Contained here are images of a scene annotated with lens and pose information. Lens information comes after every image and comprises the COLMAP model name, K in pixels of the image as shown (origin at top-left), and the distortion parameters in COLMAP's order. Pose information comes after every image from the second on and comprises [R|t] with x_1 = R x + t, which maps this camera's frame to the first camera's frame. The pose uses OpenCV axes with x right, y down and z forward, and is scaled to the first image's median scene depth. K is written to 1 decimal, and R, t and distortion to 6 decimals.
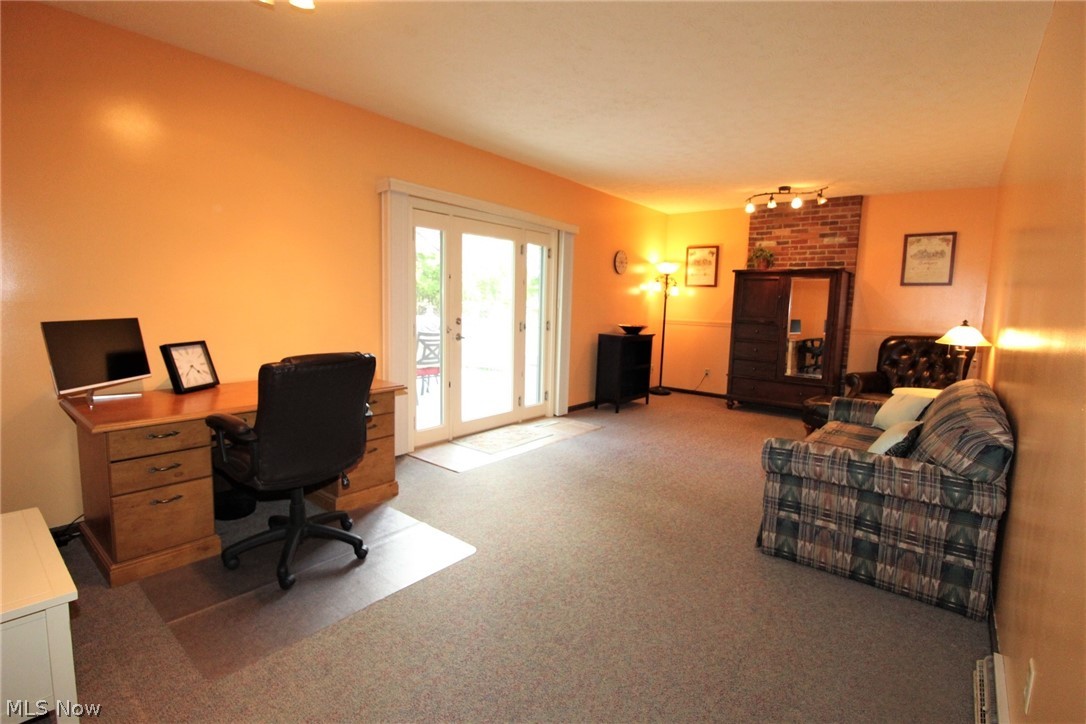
lens RADIAL K [[500.8, 0, 546.3], [0, 500.8, 357.6], [0, 0, 1]] dist [-0.000186, -0.013456]
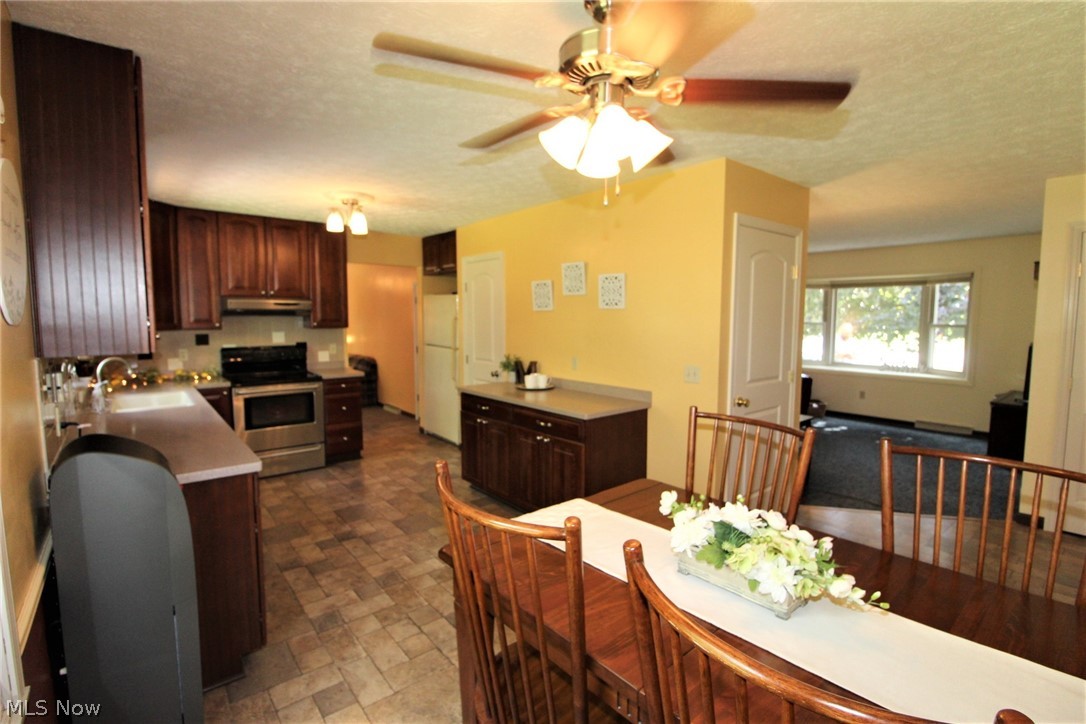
lens RADIAL K [[500.8, 0, 546.3], [0, 500.8, 357.6], [0, 0, 1]] dist [-0.000186, -0.013456]
pose [[0.190678, -0.116728, 0.974688, -1.312979], [0.112110, 0.988998, 0.096510, -0.059076], [-0.975230, 0.090870, 0.201667, -0.592826]]
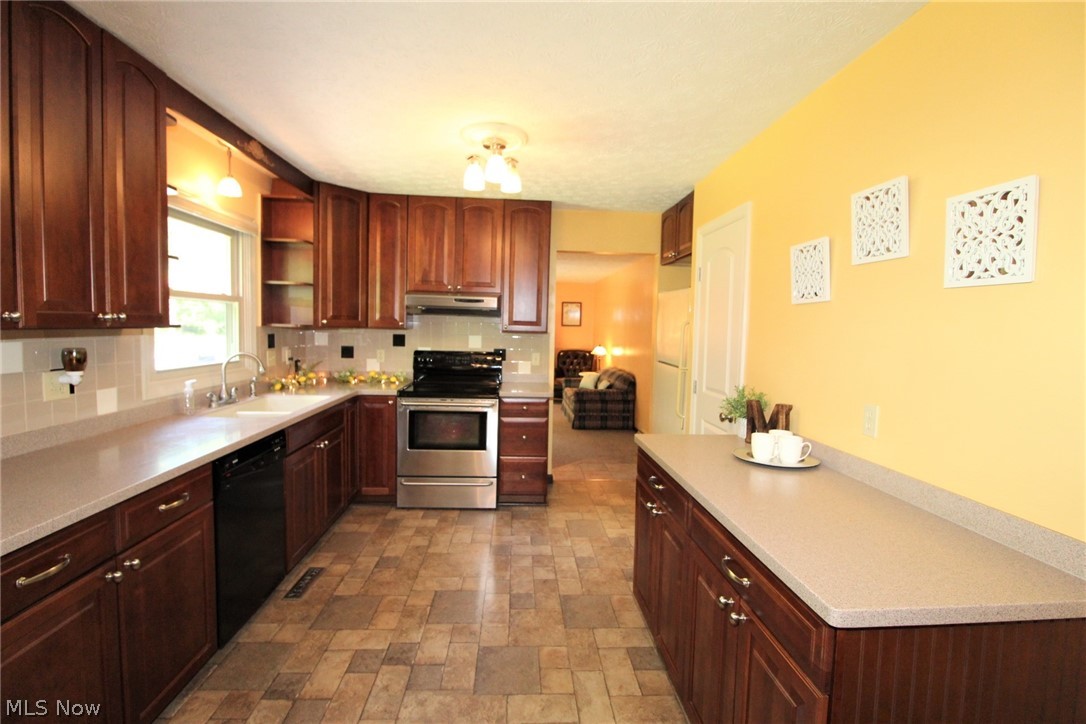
lens RADIAL K [[500.8, 0, 546.3], [0, 500.8, 357.6], [0, 0, 1]] dist [-0.000186, -0.013456]
pose [[0.734233, -0.056045, 0.676581, -0.893824], [0.073732, 0.997275, 0.002594, -0.026822], [-0.674882, 0.047981, 0.736364, -0.578229]]
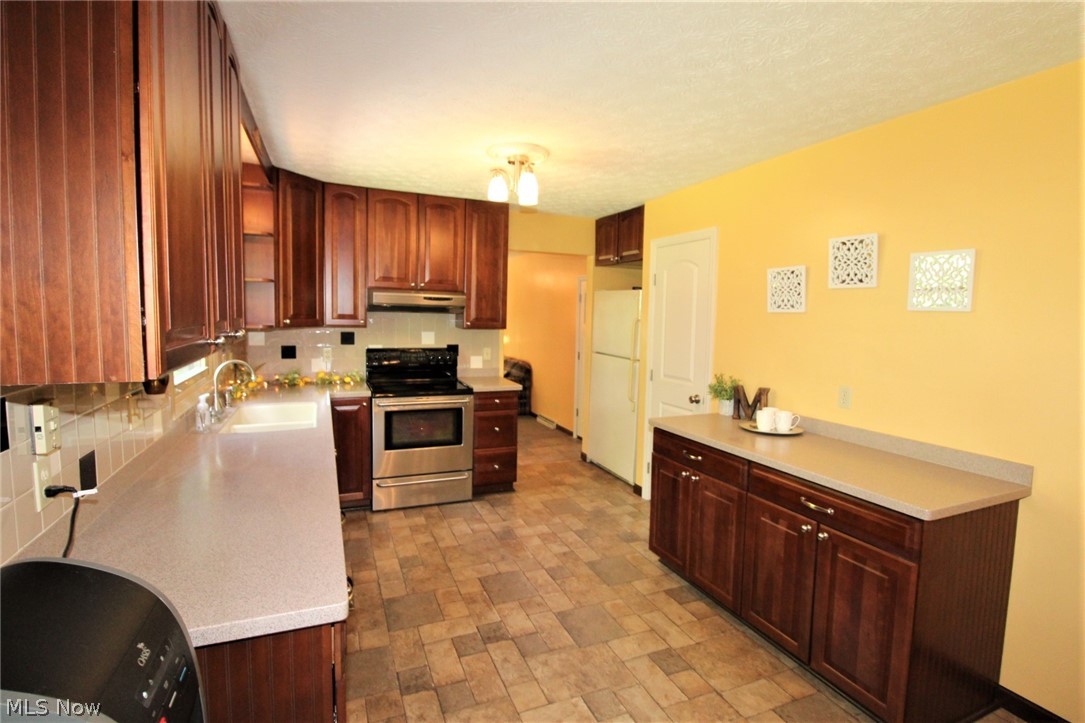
lens RADIAL K [[514.9, 0, 546.3], [0, 514.9, 354.8], [0, 0, 1]] dist [-0.000828, -0.009950]
pose [[0.462703, -0.092989, 0.881623, -1.099132], [0.090037, 0.994270, 0.057616, -0.067184], [-0.881929, 0.052720, 0.468425, -0.445583]]
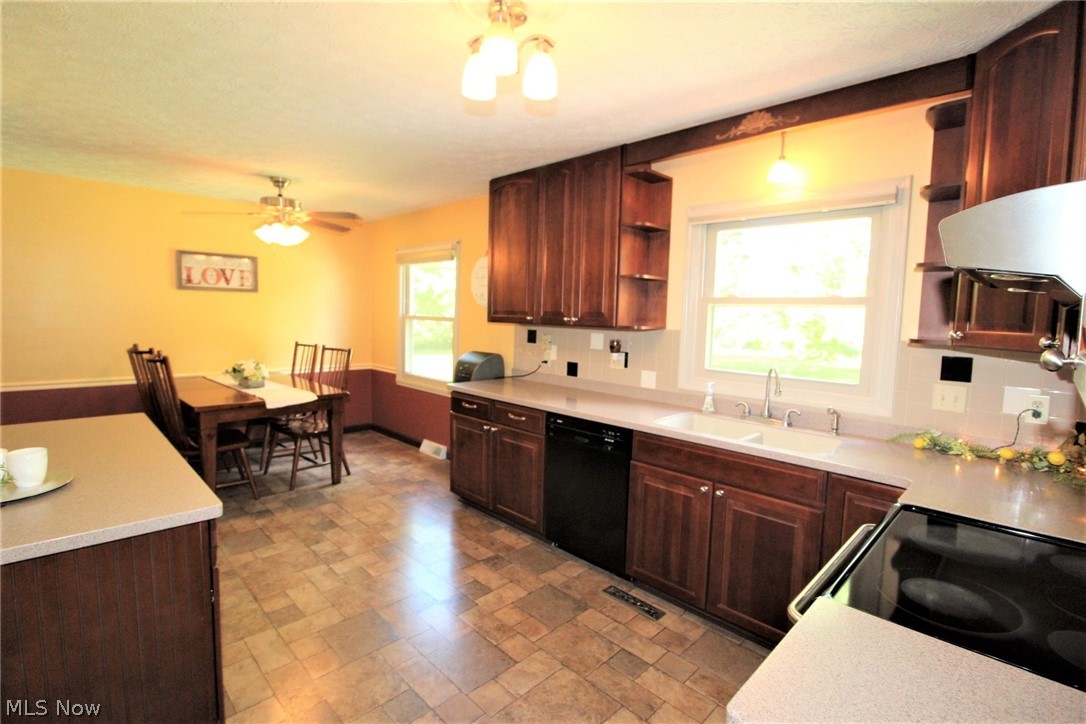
lens RADIAL K [[500.8, 0, 546.3], [0, 500.8, 357.6], [0, 0, 1]] dist [-0.000186, -0.013456]
pose [[-0.097928, 0.054576, -0.993696, -0.206982], [-0.138065, 0.988095, 0.067875, -0.070973], [0.985570, 0.143842, -0.089227, -0.048451]]
